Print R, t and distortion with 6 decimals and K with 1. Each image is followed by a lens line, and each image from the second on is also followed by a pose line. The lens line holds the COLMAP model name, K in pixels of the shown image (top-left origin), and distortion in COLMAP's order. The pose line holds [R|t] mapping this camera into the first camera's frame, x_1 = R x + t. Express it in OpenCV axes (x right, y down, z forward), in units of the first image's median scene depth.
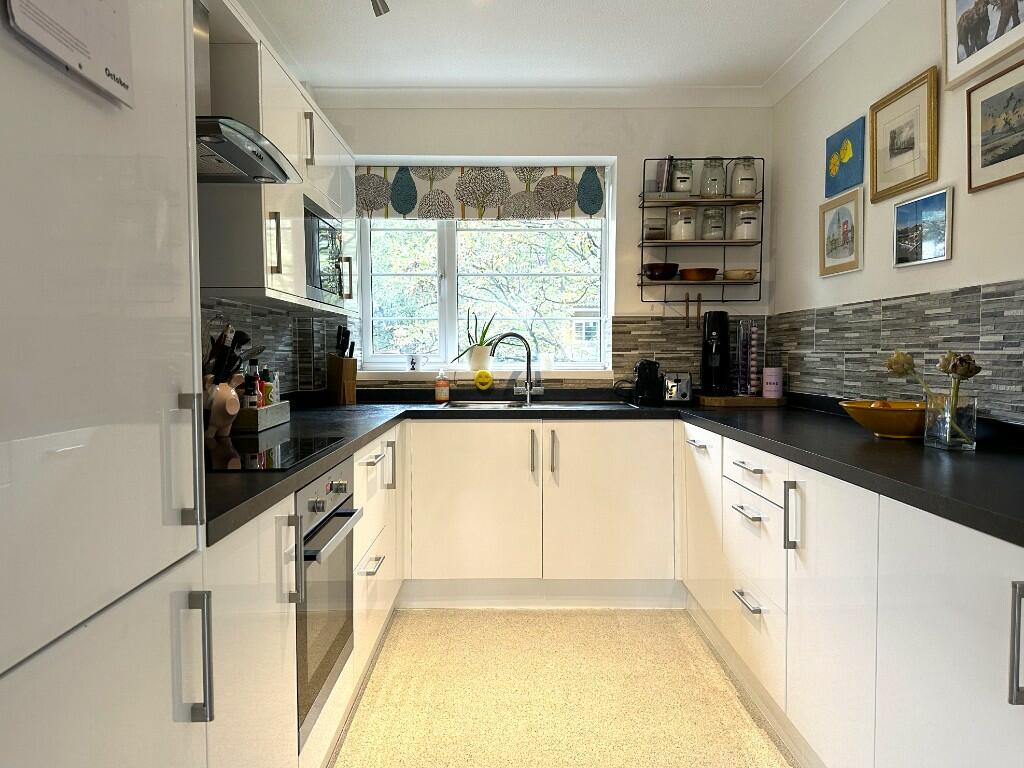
lens RADIAL K [[716.2, 0, 512.0], [0, 716.2, 384.0], [0, 0, 1]] dist [0.091434, -0.120140]
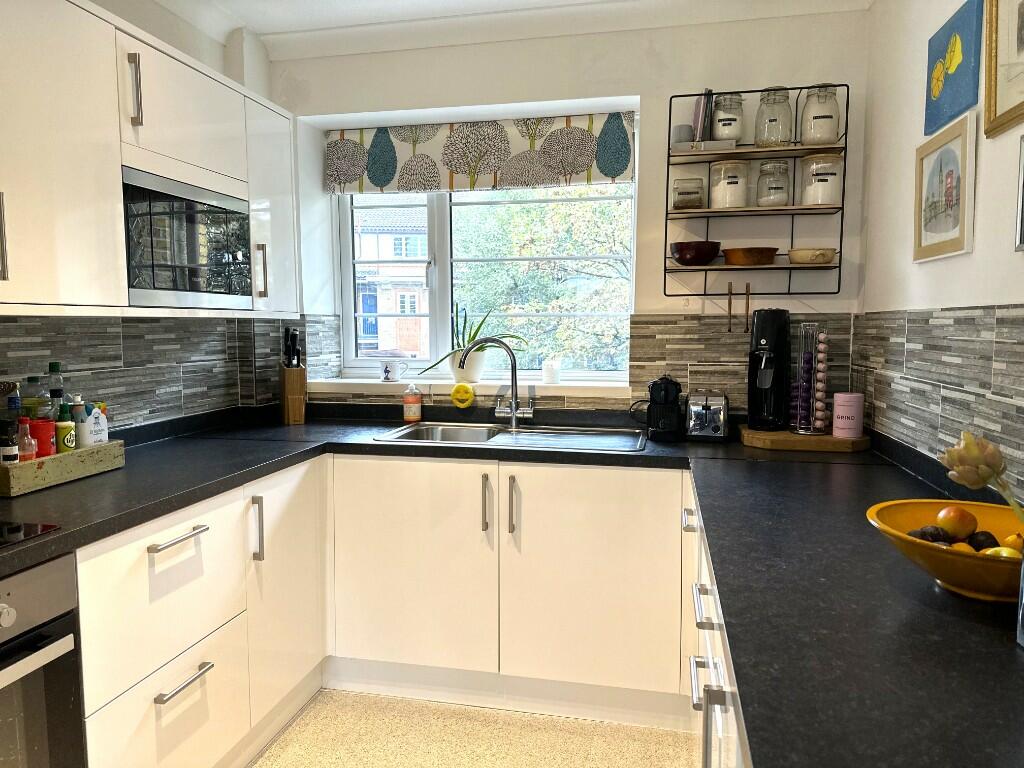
lens RADIAL K [[712.2, 0, 512.0], [0, 712.2, 384.0], [0, 0, 1]] dist [0.019451, -0.007439]
pose [[0.975984, 0.020666, -0.216858, 0.185585], [-0.012013, 0.999081, 0.041148, -0.052301], [0.217509, -0.037555, 0.975336, 0.258833]]
